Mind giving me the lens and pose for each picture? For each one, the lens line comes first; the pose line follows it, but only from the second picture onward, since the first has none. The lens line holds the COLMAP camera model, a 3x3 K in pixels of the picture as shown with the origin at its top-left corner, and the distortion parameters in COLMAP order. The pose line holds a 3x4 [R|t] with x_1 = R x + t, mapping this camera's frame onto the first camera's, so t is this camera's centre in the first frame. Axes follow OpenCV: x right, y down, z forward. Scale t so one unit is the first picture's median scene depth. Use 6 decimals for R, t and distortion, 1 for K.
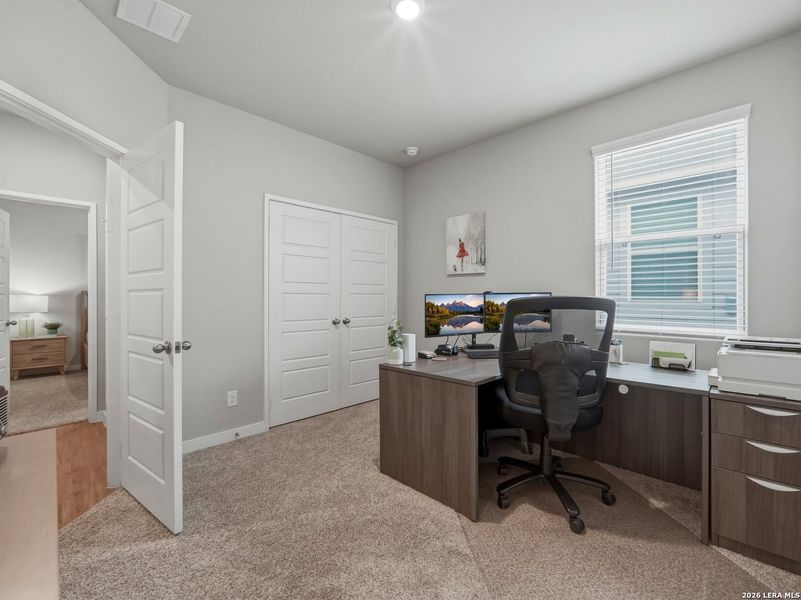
lens RADIAL K [[359.5, 0, 405.0], [0, 359.5, 298.4], [0, 0, 1]] dist [-0.010811, -0.000162]
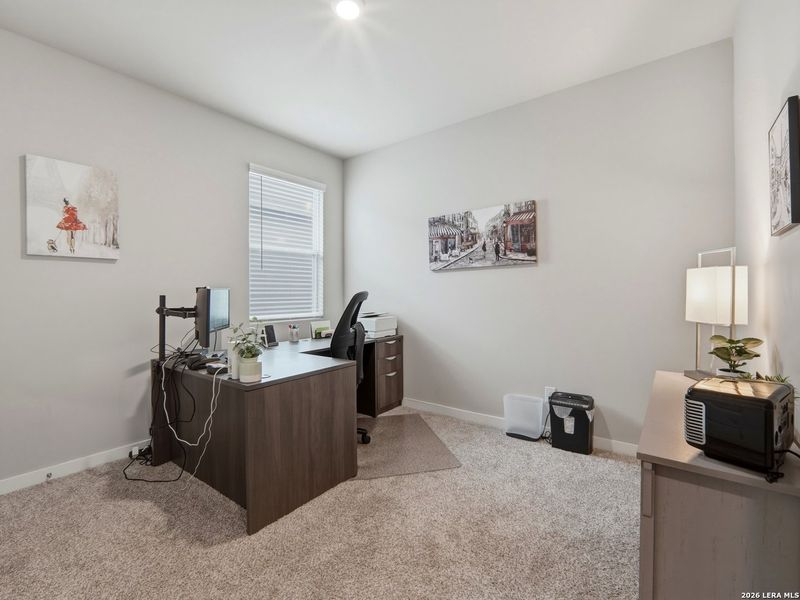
lens RADIAL K [[359.0, 0, 403.4], [0, 359.0, 300.4], [0, 0, 1]] dist [-0.010811, -0.000162]
pose [[-0.128295, -0.023515, 0.991457, -0.538124], [0.007471, 0.999668, 0.024677, -0.003476], [-0.991708, 0.010573, -0.128076, 0.516555]]
